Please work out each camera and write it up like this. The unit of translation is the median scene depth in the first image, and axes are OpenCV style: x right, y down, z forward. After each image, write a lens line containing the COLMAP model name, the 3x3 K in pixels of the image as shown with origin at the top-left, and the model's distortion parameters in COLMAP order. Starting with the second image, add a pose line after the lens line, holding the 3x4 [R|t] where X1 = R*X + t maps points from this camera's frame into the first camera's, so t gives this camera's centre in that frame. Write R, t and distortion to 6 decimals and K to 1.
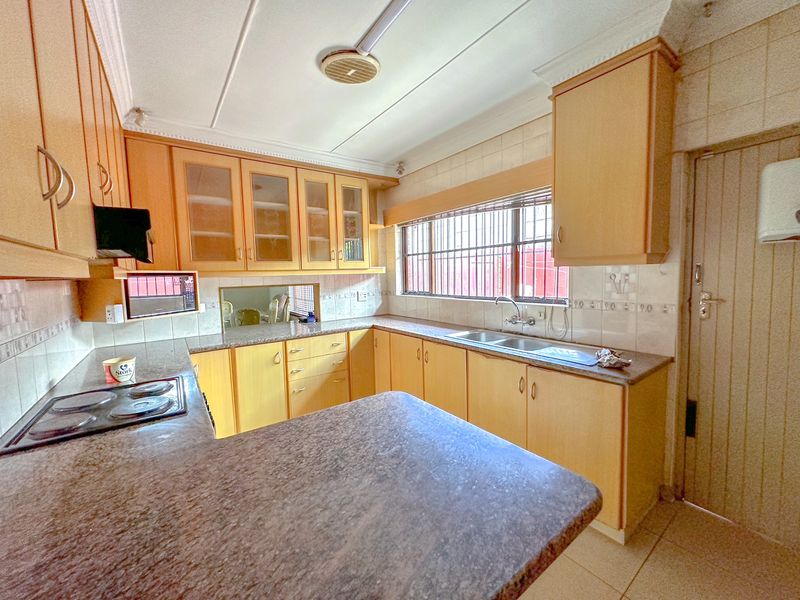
lens RADIAL K [[318.6, 0, 398.9], [0, 318.6, 297.0], [0, 0, 1]] dist [0.000415, 0.000160]
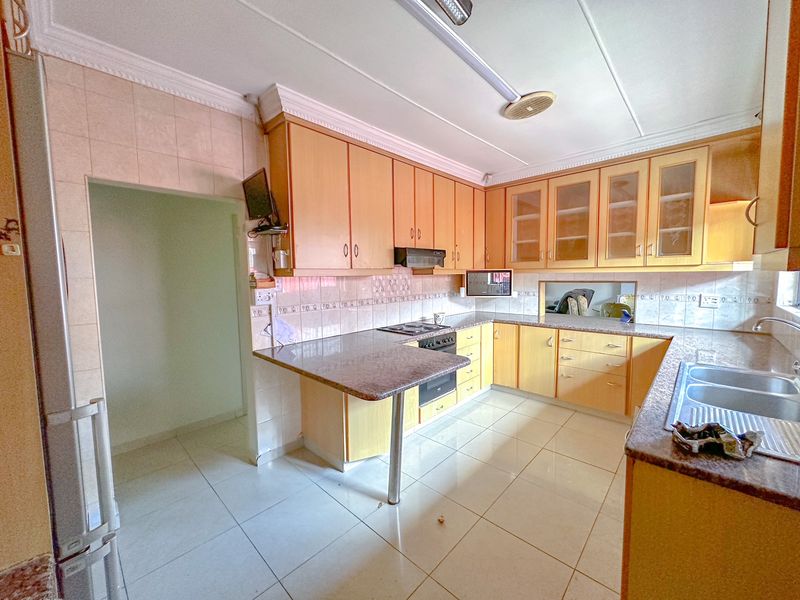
lens RADIAL K [[318.6, 0, 398.9], [0, 318.6, 297.0], [0, 0, 1]] dist [0.000415, 0.000160]
pose [[0.180744, 0.092657, -0.979156, 0.614908], [-0.066329, 0.994434, 0.081859, -0.032560], [0.981291, 0.050150, 0.185884, 0.191331]]
